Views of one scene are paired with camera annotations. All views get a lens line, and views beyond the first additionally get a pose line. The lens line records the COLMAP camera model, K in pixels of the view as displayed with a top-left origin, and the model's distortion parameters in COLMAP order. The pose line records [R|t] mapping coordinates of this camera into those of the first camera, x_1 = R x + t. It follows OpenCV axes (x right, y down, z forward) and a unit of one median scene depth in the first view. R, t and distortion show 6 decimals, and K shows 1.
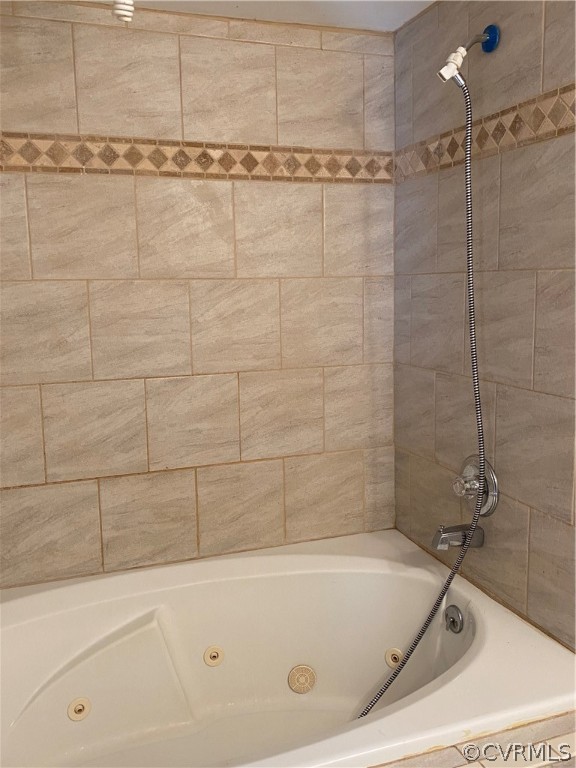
lens RADIAL K [[673.0, 0, 286.7], [0, 673.0, 383.5], [0, 0, 1]] dist [0.006368, -0.013291]
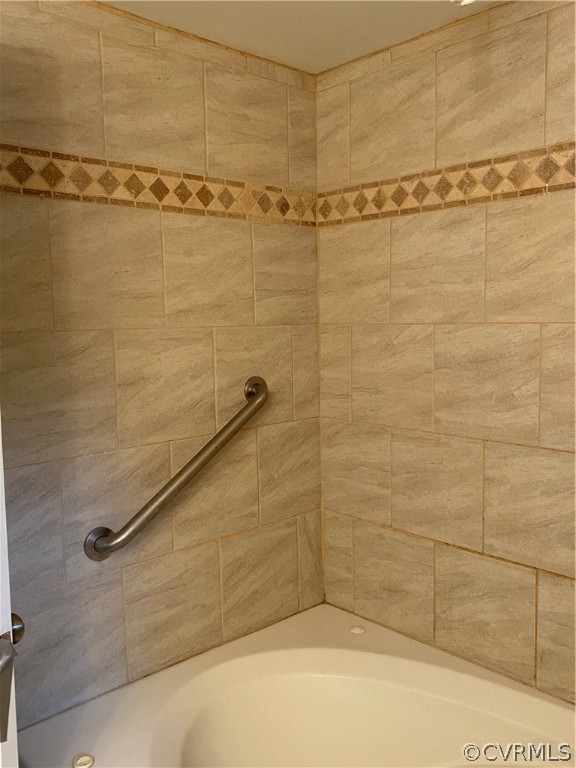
lens RADIAL K [[673.0, 0, 288.0], [0, 673.0, 379.8], [0, 0, 1]] dist [0.006368, -0.013291]
pose [[0.403135, 0.092762, -0.910427, 0.296342], [-0.129981, 0.990567, 0.043372, -0.075034], [0.905863, 0.100854, 0.411389, 0.364683]]
